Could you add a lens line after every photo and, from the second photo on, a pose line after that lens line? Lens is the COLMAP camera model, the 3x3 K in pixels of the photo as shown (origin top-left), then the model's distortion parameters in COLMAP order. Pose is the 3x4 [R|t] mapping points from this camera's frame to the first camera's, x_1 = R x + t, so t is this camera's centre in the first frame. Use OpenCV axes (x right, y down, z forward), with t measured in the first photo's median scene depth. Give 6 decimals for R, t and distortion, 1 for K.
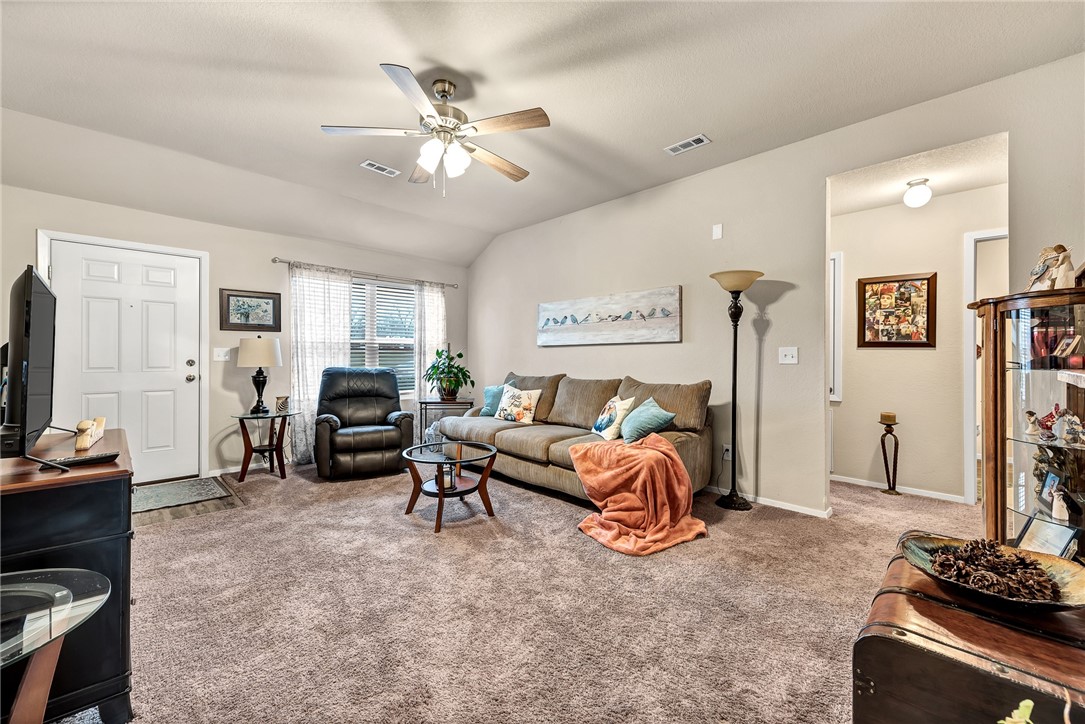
lens RADIAL K [[435.0, 0, 542.2], [0, 435.0, 360.1], [0, 0, 1]] dist [0.001451, -0.000350]
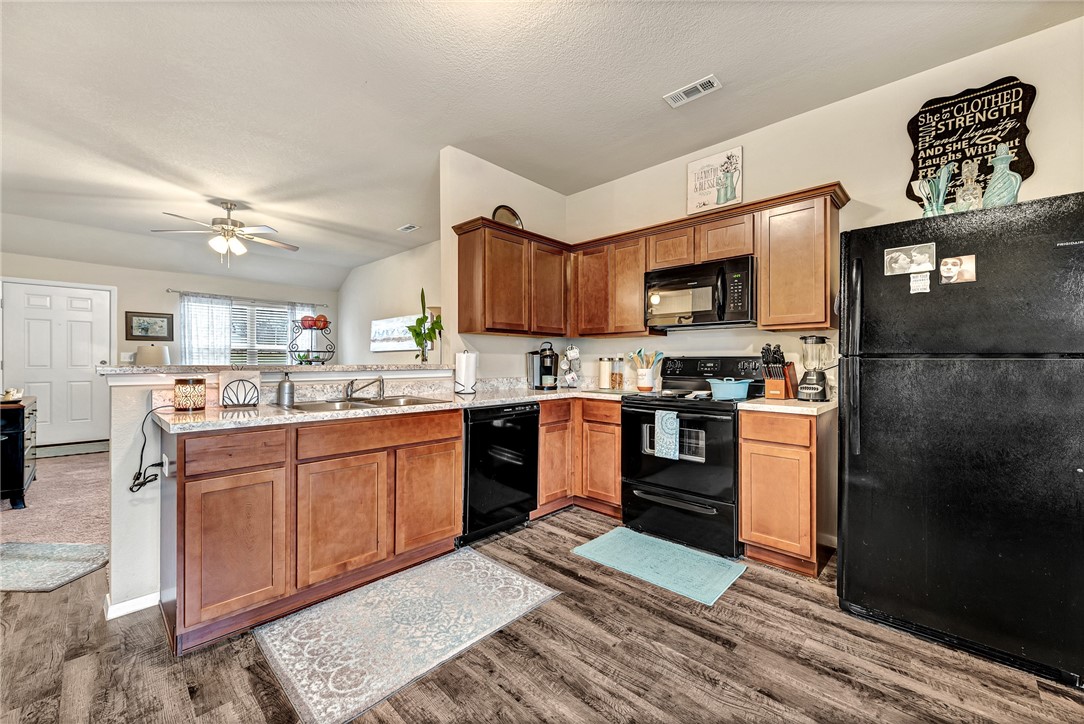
lens RADIAL K [[434.6, 0, 542.0], [0, 434.6, 363.3], [0, 0, 1]] dist [0.001451, -0.000350]
pose [[0.999613, 0.000810, 0.027821, 0.591409], [-0.000757, 0.999998, -0.001910, 0.009311], [-0.027823, 0.001888, 0.999611, -0.474108]]
